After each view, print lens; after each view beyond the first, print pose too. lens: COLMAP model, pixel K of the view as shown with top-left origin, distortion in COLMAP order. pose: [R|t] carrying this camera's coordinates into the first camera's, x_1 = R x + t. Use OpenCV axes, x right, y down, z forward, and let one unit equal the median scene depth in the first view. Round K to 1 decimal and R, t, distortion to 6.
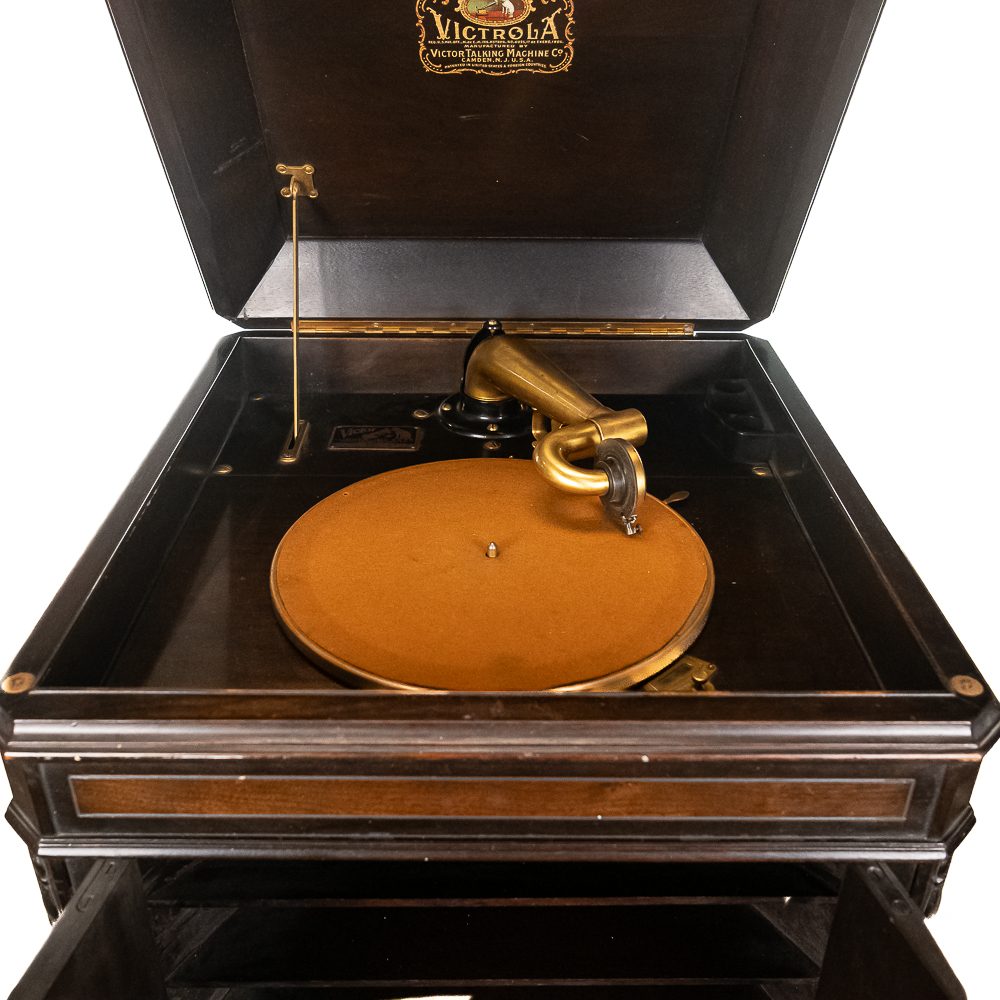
lens RADIAL K [[1091.8, 0, 501.9], [0, 1091.8, 503.1], [0, 0, 1]] dist [0.000294, 0.000000]
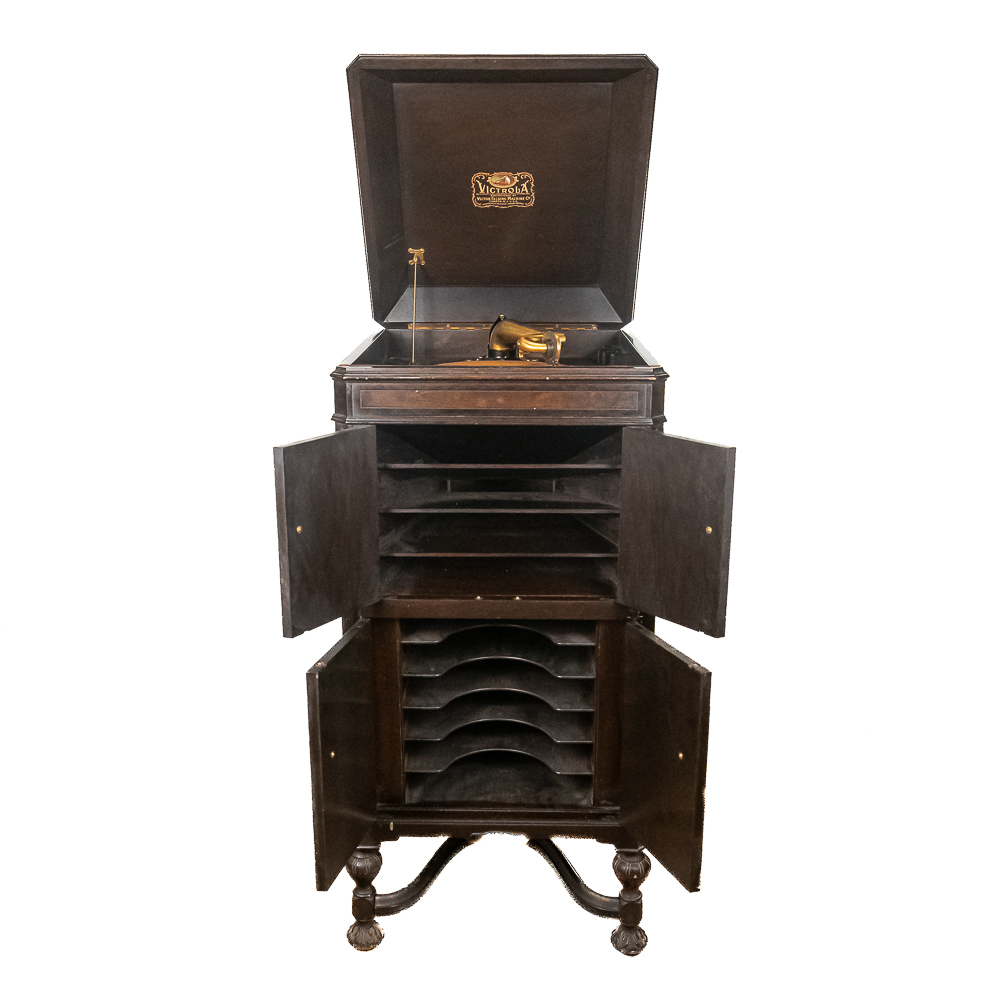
lens RADIAL K [[1368.8, 0, 503.7], [0, 1368.8, 537.7], [0, 0, 1]] dist [0.035214, 0.000000]
pose [[0.999840, -0.001983, -0.017766, 0.049955], [-0.002775, 0.964557, -0.263861, 1.161729], [0.017660, 0.263869, 0.964397, -1.815000]]
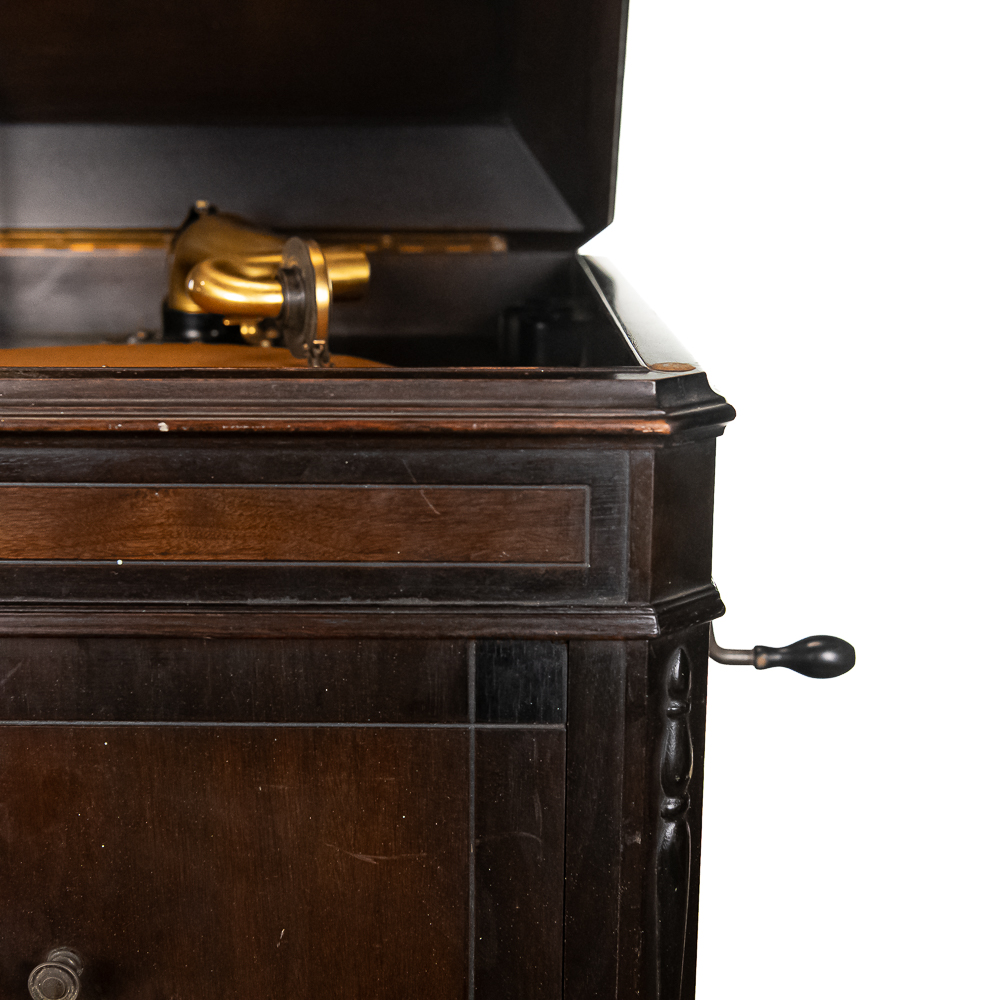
lens RADIAL K [[1636.6, 0, 503.8], [0, 1636.6, 500.6], [0, 0, 1]] dist [0.064686, 0.000000]
pose [[0.999692, -0.003221, -0.024624, 0.246231], [-0.004238, 0.954882, -0.296954, 0.389054], [0.024470, 0.296967, 0.954574, 0.040302]]
